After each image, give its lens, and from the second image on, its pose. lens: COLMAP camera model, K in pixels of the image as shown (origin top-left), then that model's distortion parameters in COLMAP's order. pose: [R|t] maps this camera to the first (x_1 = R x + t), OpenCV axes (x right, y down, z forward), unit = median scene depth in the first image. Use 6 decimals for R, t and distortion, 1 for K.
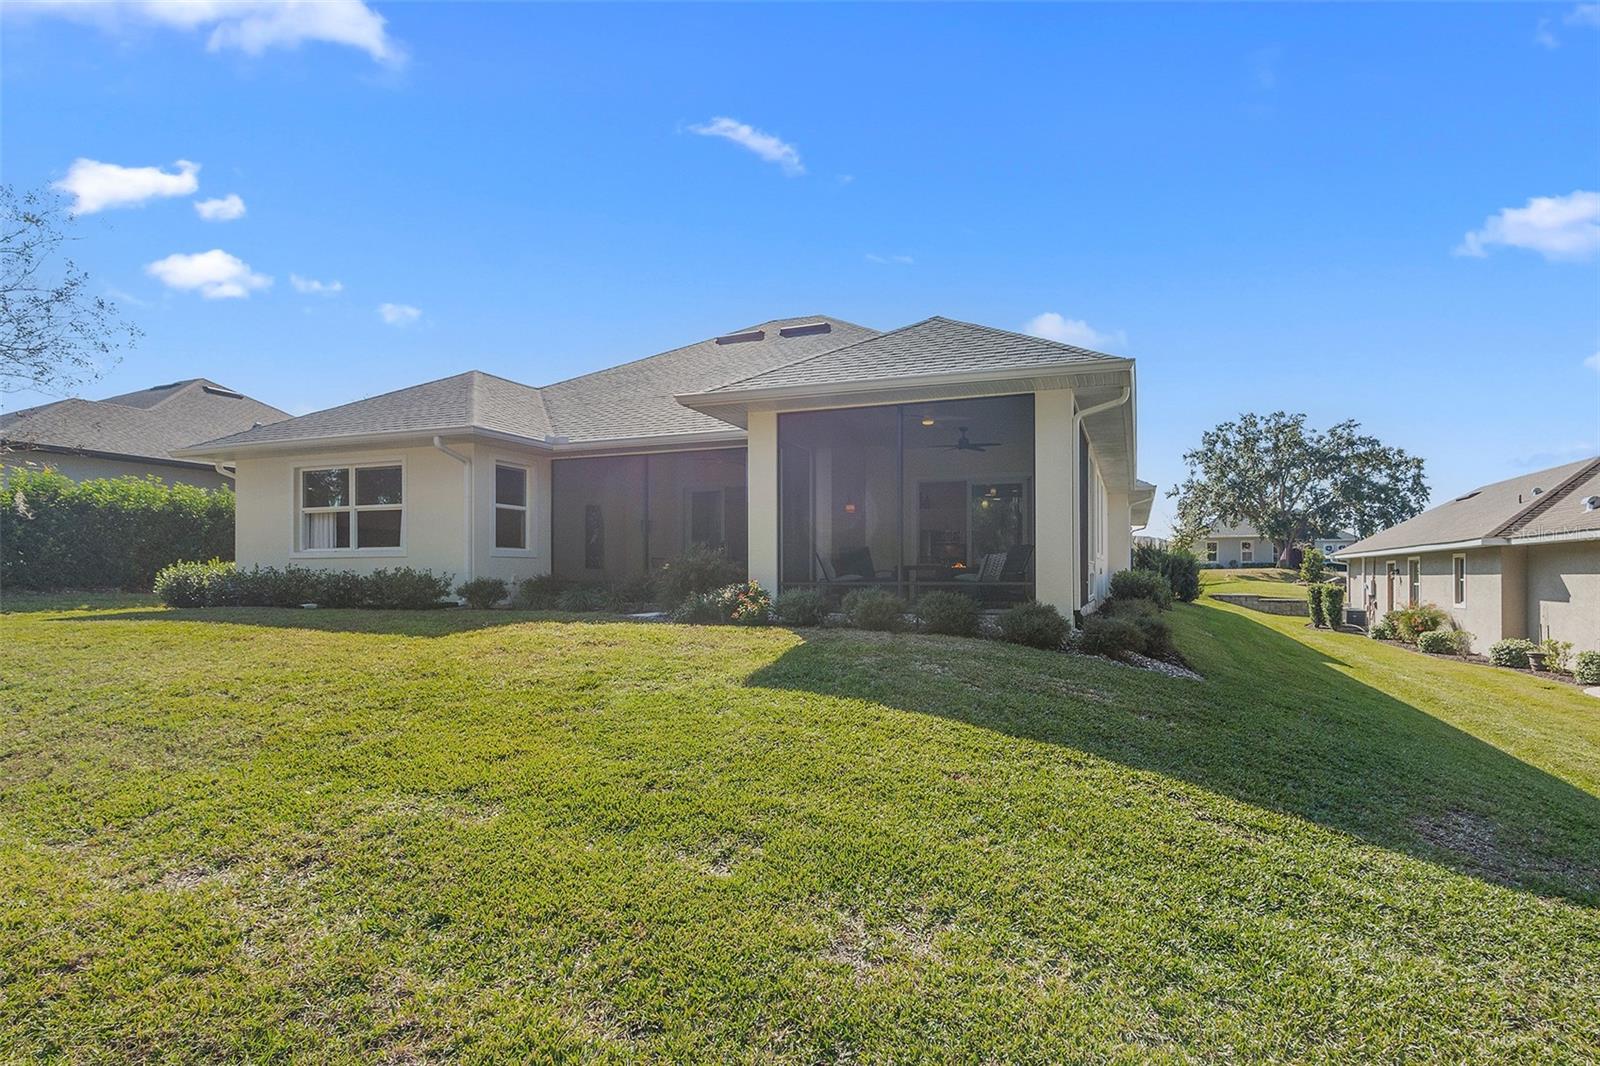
lens RADIAL K [[790.0, 0, 849.3], [0, 790.0, 573.1], [0, 0, 1]] dist [0.001933, 0.000808]
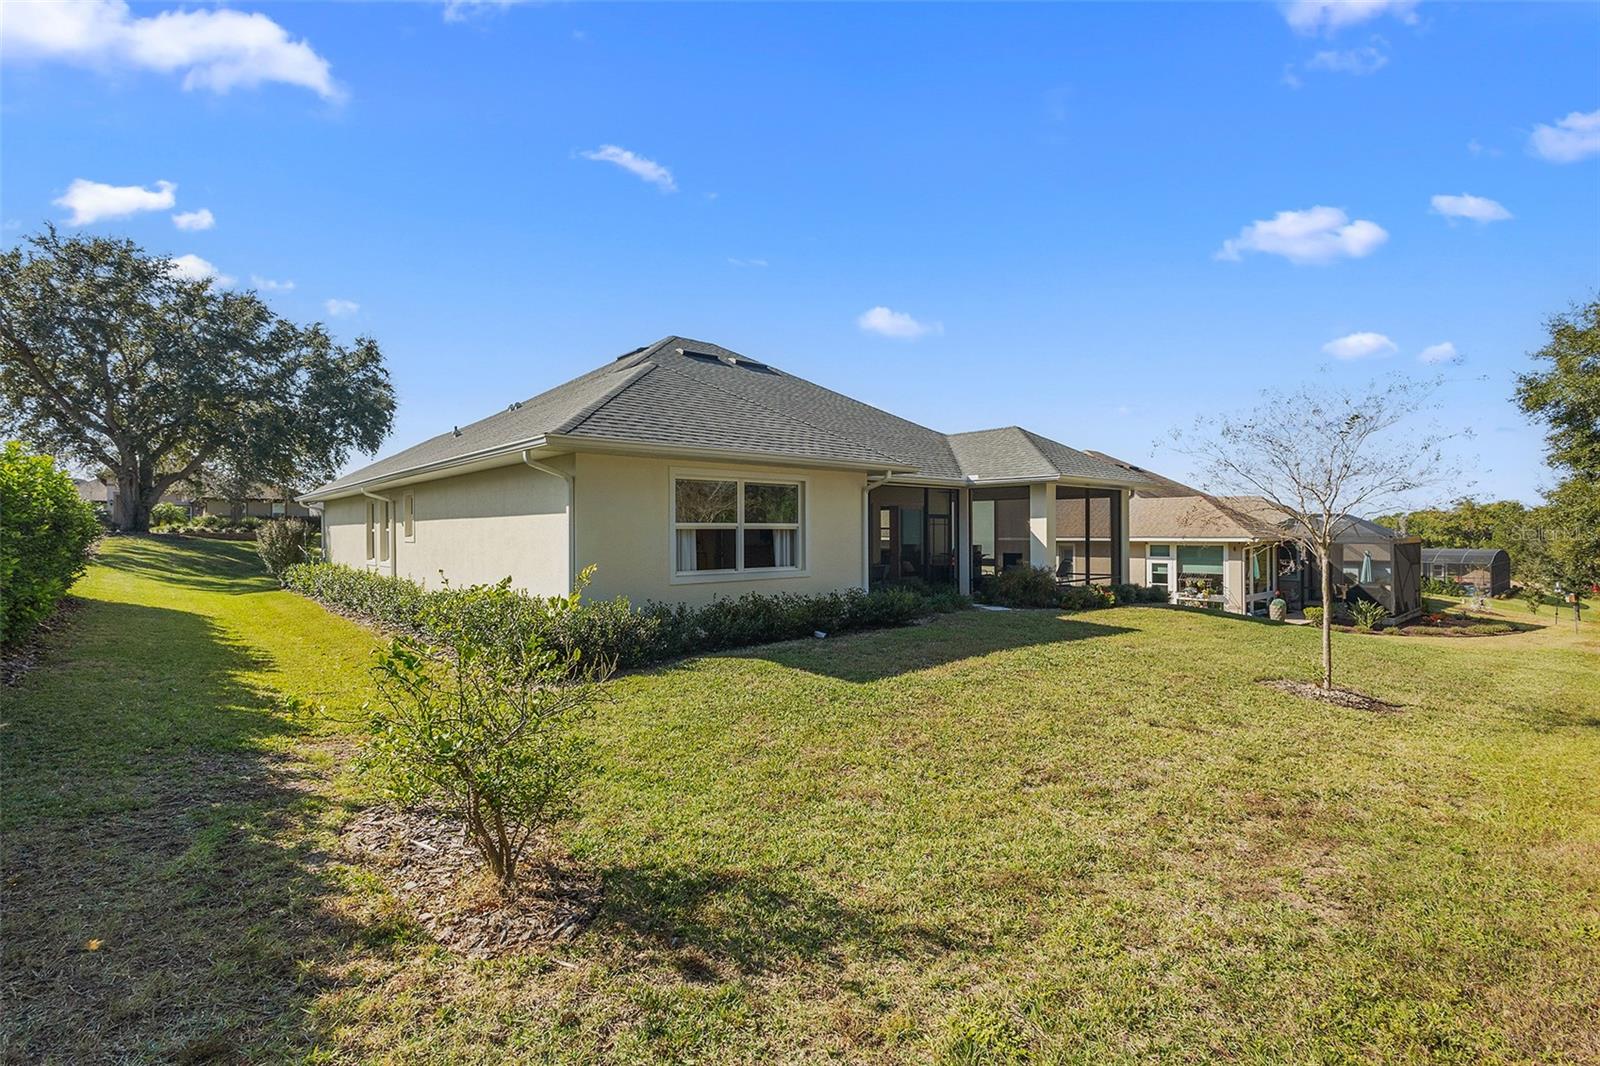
lens RADIAL K [[742.1, 0, 811.8], [0, 742.1, 530.7], [0, 0, 1]] dist [-0.002271, 0.000146]
pose [[0.469682, 0.000506, 0.882836, -1.153969], [0.001981, 0.999997, -0.001627, -0.064857], [-0.882834, 0.002514, 0.469679, 0.455790]]
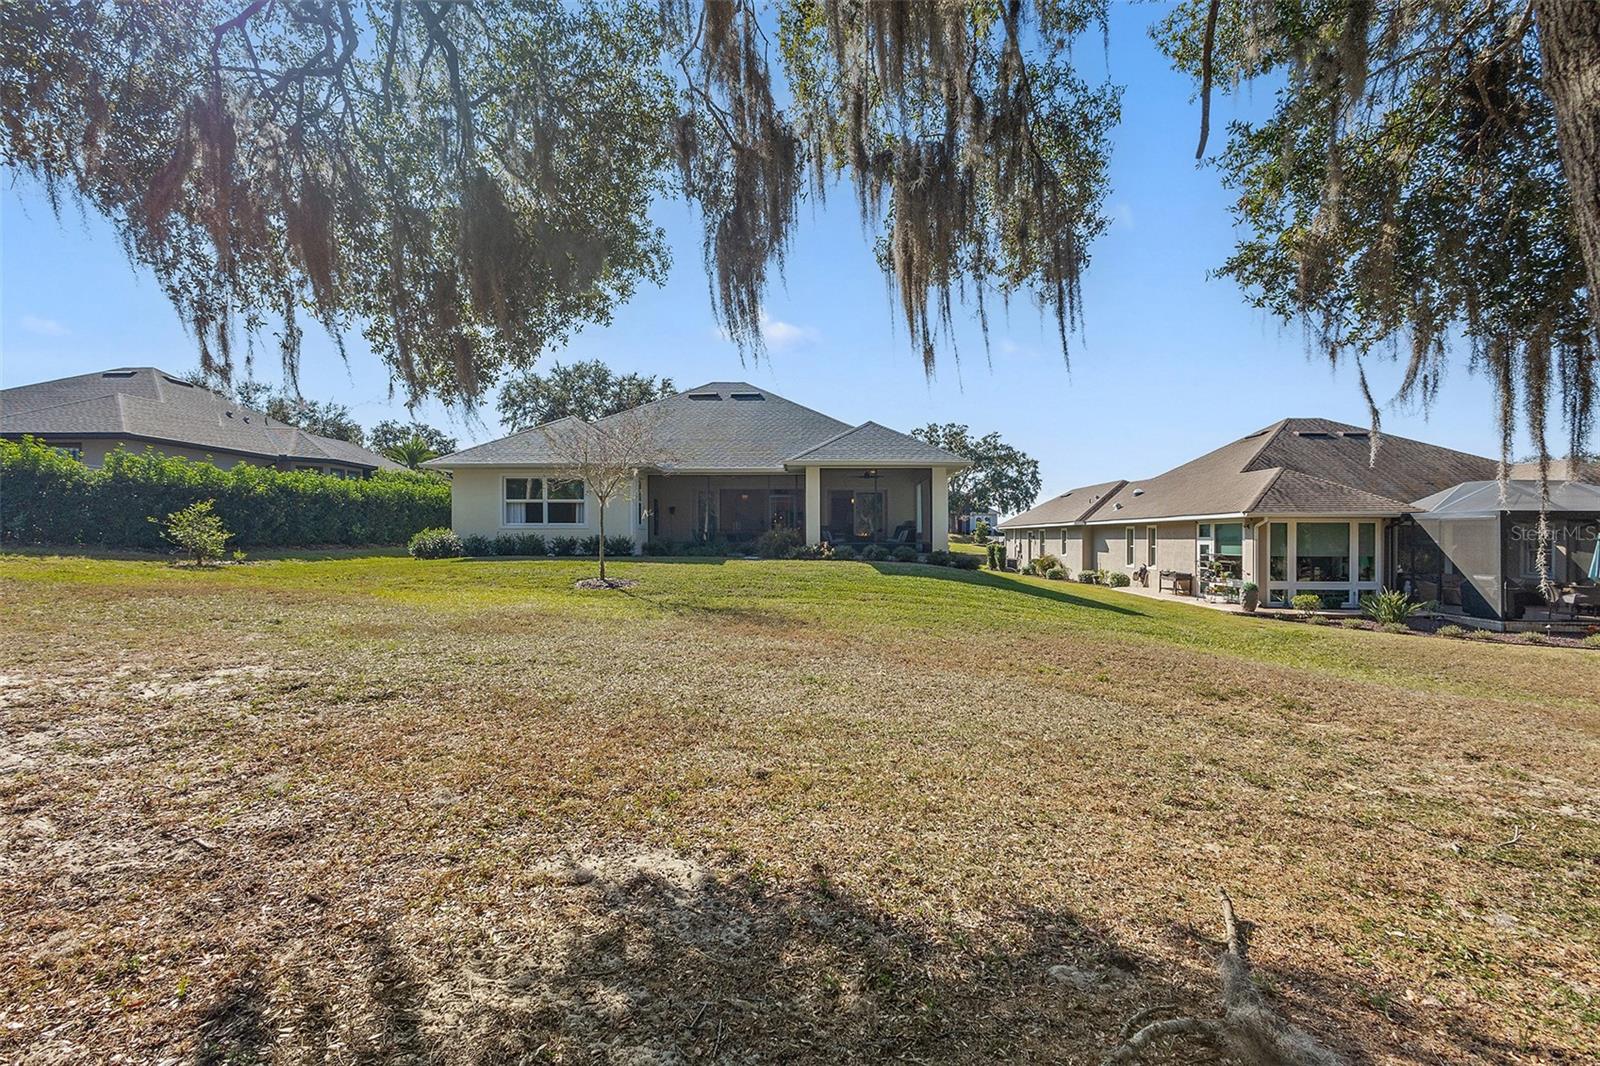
lens RADIAL K [[742.1, 0, 799.6], [0, 742.1, 534.1], [0, 0, 1]] dist [-0.002271, 0.000146]
pose [[0.946425, 0.002969, 0.322910, -0.539359], [-0.002200, 0.999994, -0.002746, -0.004707], [-0.322916, 0.001889, 0.946426, -0.641557]]
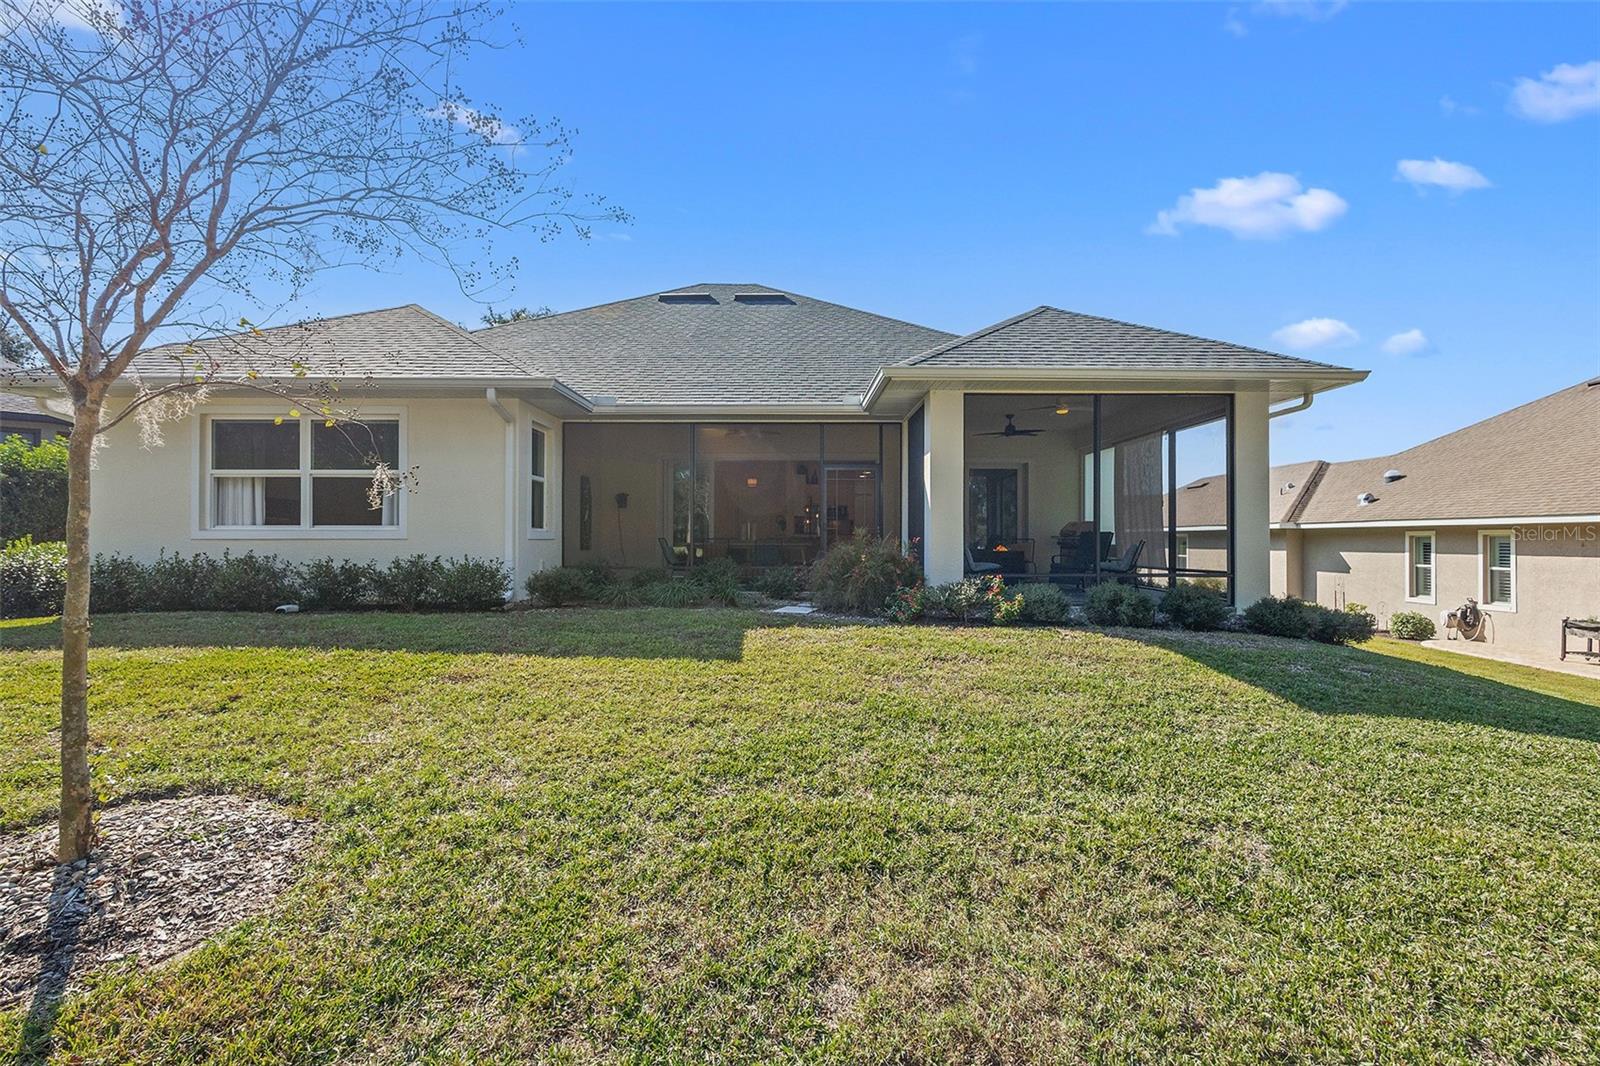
lens RADIAL K [[742.1, 0, 800.0], [0, 742.1, 533.1], [0, 0, 1]] dist [-0.002271, 0.000146]
pose [[0.940155, 0.005304, 0.340706, -0.369326], [-0.003941, 0.999981, -0.004694, -0.021008], [-0.340724, 0.003071, 0.940158, 0.159074]]
